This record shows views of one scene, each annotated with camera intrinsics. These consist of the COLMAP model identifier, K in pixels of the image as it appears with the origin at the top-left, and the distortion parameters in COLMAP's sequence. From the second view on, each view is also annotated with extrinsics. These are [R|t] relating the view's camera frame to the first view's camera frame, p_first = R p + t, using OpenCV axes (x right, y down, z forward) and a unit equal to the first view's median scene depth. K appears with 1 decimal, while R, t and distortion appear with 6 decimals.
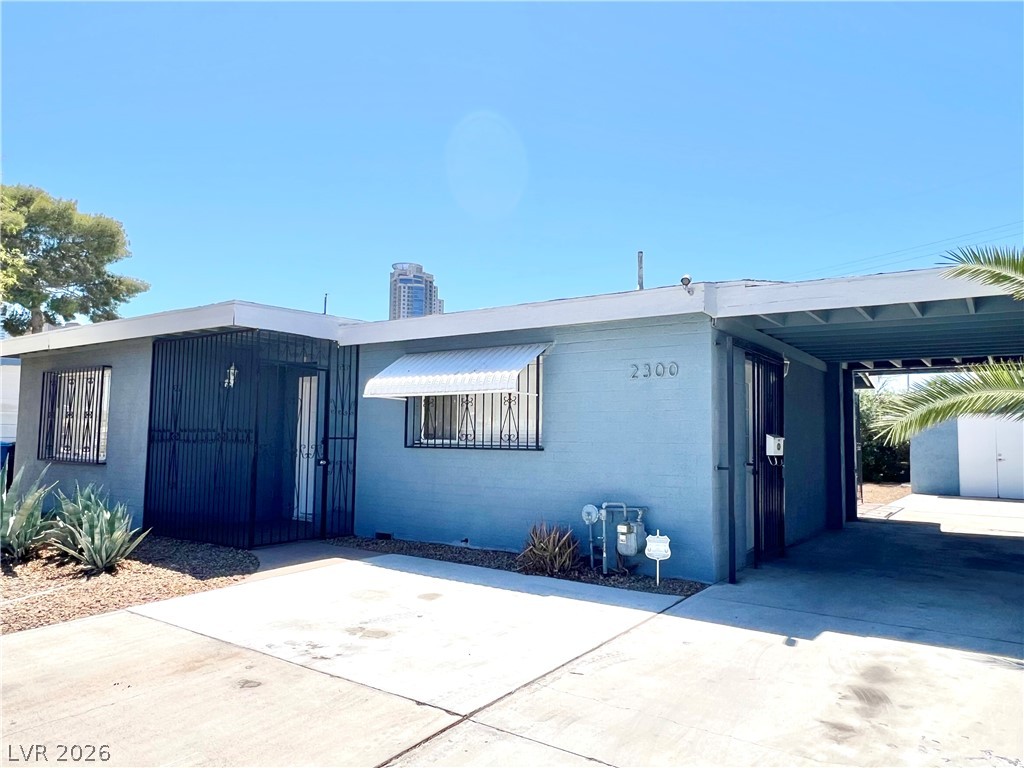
lens RADIAL K [[686.9, 0, 512.0], [0, 686.9, 384.0], [0, 0, 1]] dist [-0.000620, -0.001504]
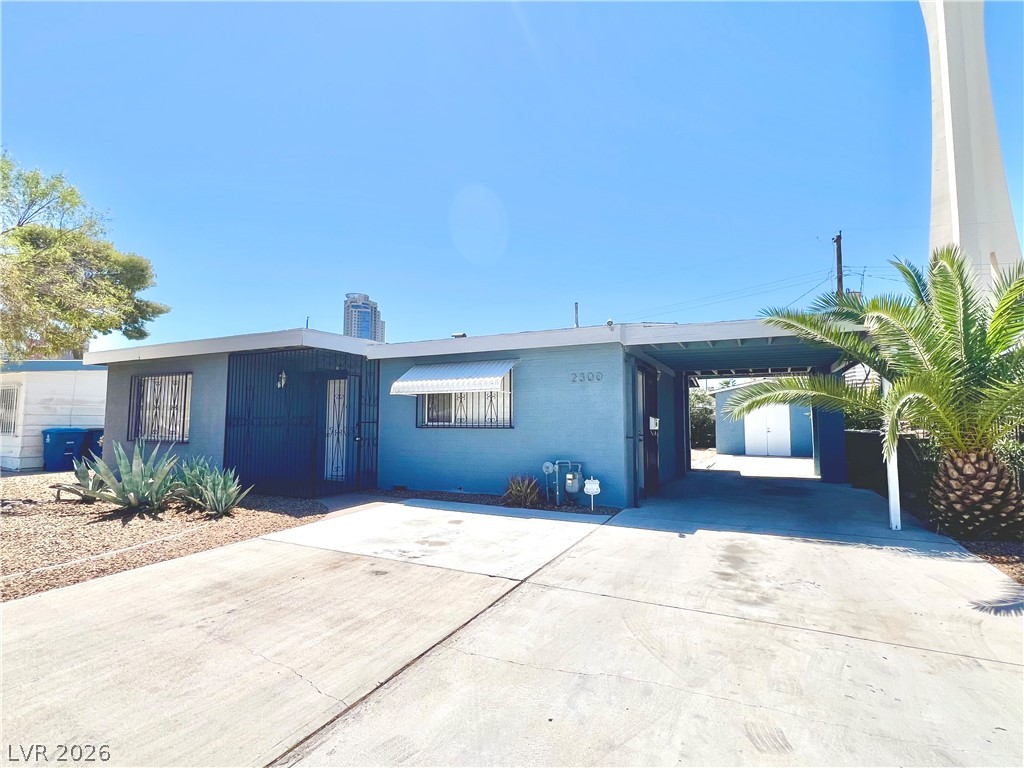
lens RADIAL K [[488.8, 0, 512.0], [0, 488.8, 384.0], [0, 0, 1]] dist [-0.000351, -0.000205]
pose [[0.988803, 0.000351, 0.149224, -0.132712], [-0.000516, 0.999999, 0.001072, -0.005240], [-0.149223, -0.001137, 0.988803, -0.099817]]
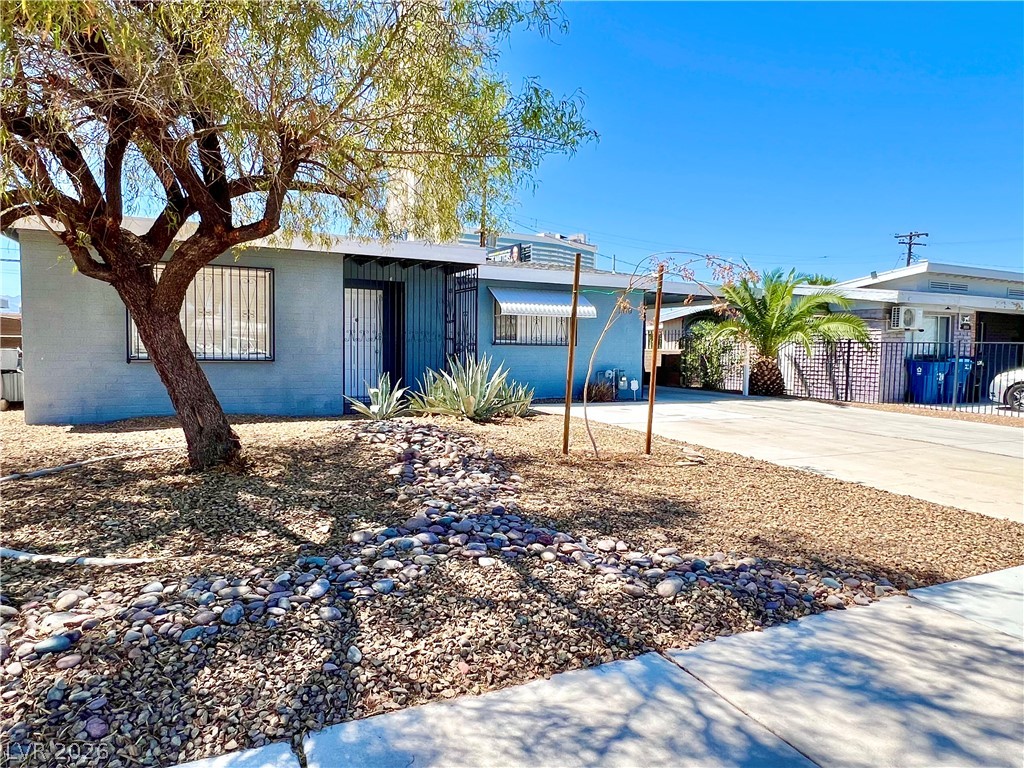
lens RADIAL K [[678.1, 0, 512.0], [0, 678.1, 384.0], [0, 0, 1]] dist [0.000975, 0.000064]
pose [[0.482261, -0.048472, 0.874685, -1.916418], [-0.075417, 0.992464, 0.096580, 0.031045], [-0.872775, -0.112544, 0.474971, 0.216023]]
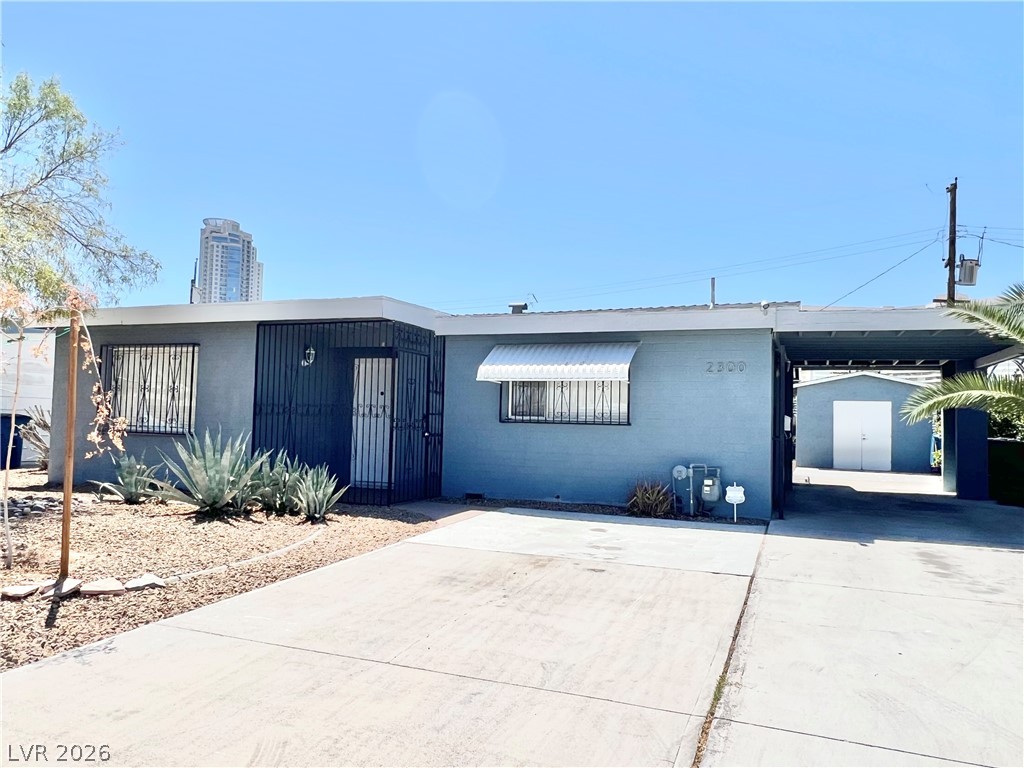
lens RADIAL K [[718.0, 0, 512.0], [0, 718.0, 384.0], [0, 0, 1]] dist [0.000616, -0.000425]
pose [[0.973401, 0.023384, 0.227913, -0.518658], [-0.030370, 0.999169, 0.027194, -0.012353], [-0.227088, -0.033392, 0.973302, -0.285334]]
